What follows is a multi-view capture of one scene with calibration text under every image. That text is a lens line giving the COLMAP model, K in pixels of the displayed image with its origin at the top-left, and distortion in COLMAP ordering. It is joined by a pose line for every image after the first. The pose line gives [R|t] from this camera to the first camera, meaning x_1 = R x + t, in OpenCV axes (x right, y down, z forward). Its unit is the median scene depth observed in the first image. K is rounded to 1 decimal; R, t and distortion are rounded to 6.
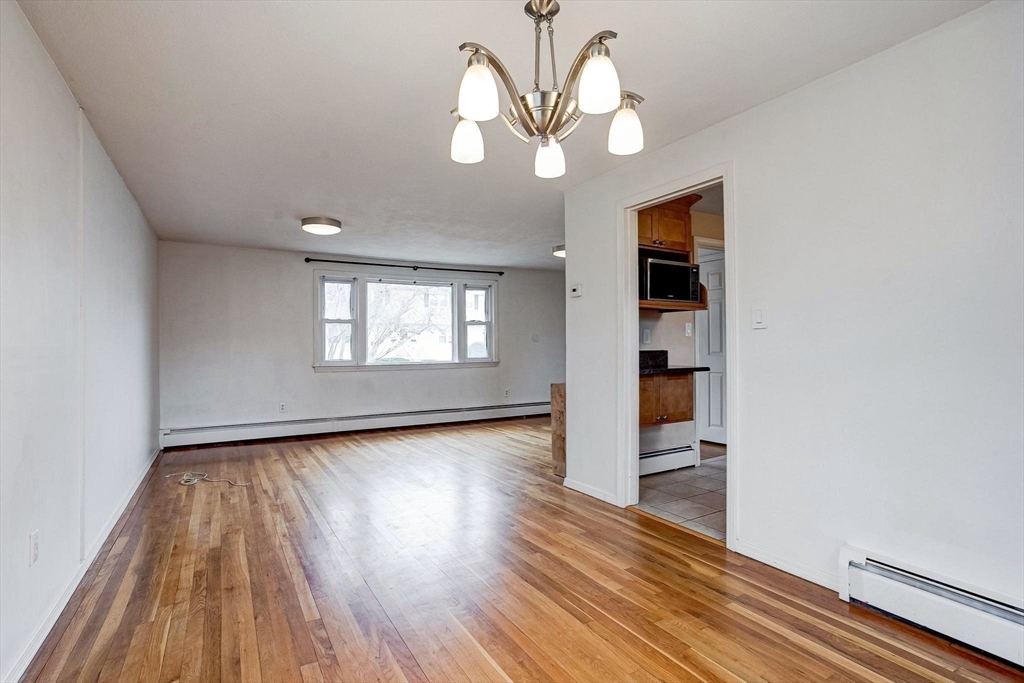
lens RADIAL K [[496.2, 0, 507.2], [0, 496.2, 343.6], [0, 0, 1]] dist [-0.055286, 0.036051]
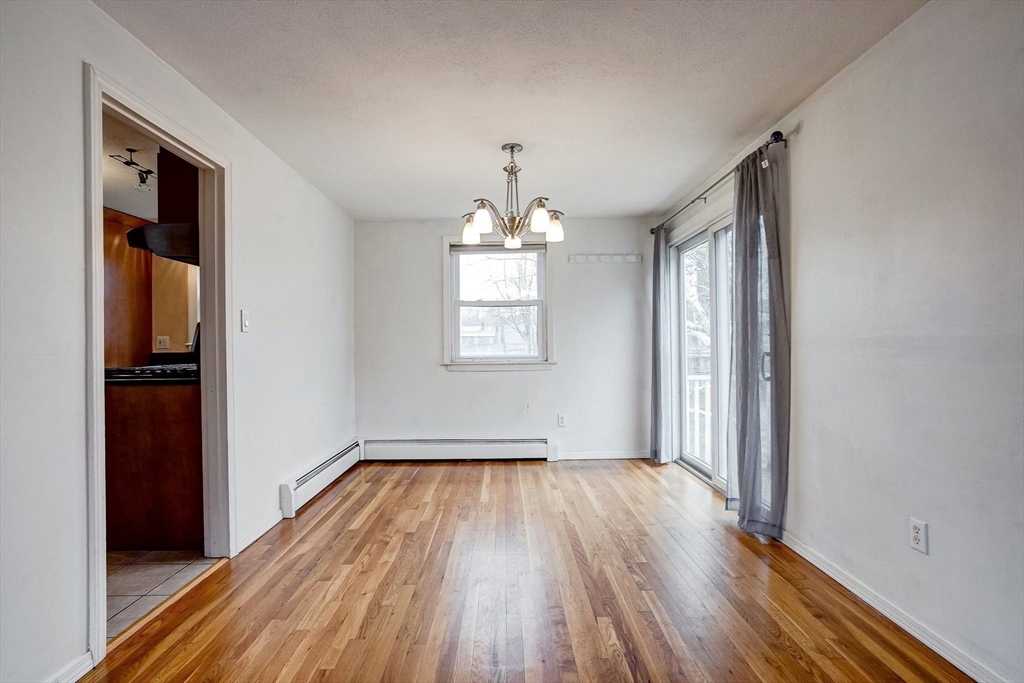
lens RADIAL K [[496.2, 0, 507.2], [0, 496.2, 343.6], [0, 0, 1]] dist [-0.055286, 0.036051]
pose [[-0.864767, 0.017256, 0.501877, -0.211869], [0.015555, 0.999850, -0.007576, 0.005023], [-0.501932, 0.001255, -0.864906, 0.649517]]
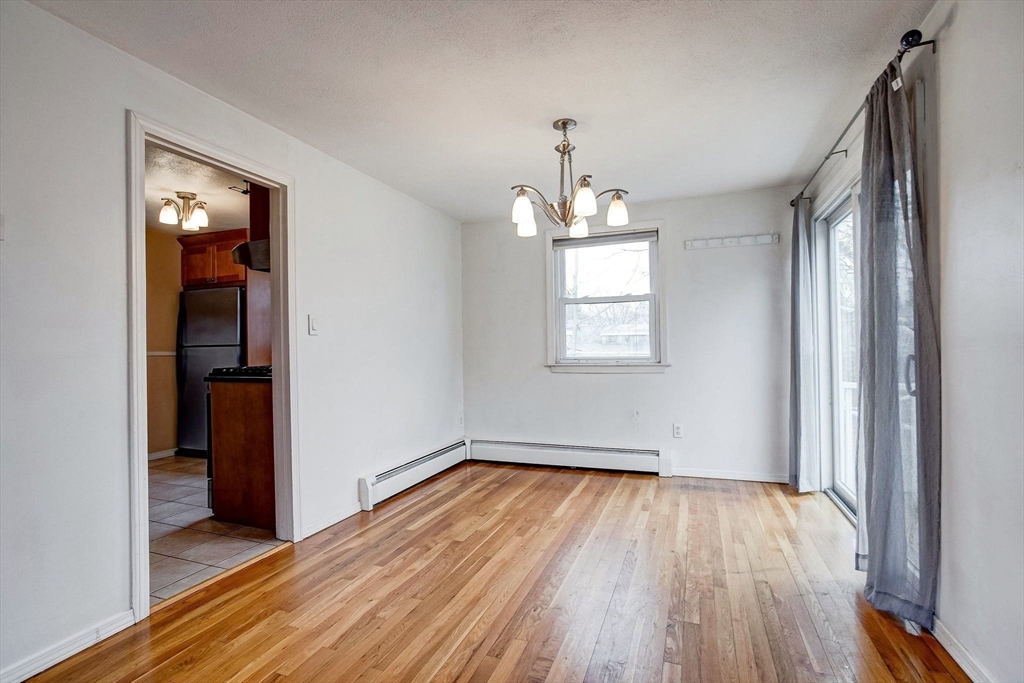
lens RADIAL K [[493.4, 0, 506.8], [0, 493.4, 343.0], [0, 0, 1]] dist [-0.054788, 0.036731]
pose [[-0.621432, 0.021299, 0.783178, -0.274185], [0.017938, 0.999755, -0.012956, 0.005051], [-0.783263, 0.005997, -0.621662, 0.538143]]
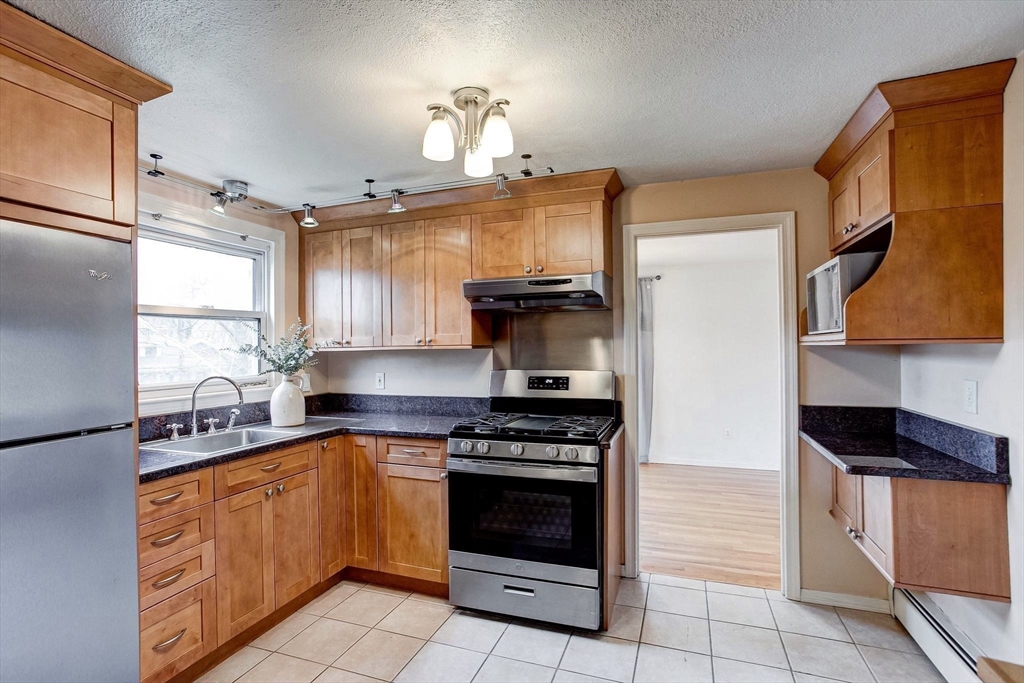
lens RADIAL K [[493.4, 0, 506.8], [0, 493.4, 343.0], [0, 0, 1]] dist [-0.054788, 0.036731]
pose [[-0.768779, 0.009667, -0.639441, 0.589273], [0.018867, 0.999793, -0.007568, -0.043849], [0.639236, -0.017883, -0.768803, 0.703185]]
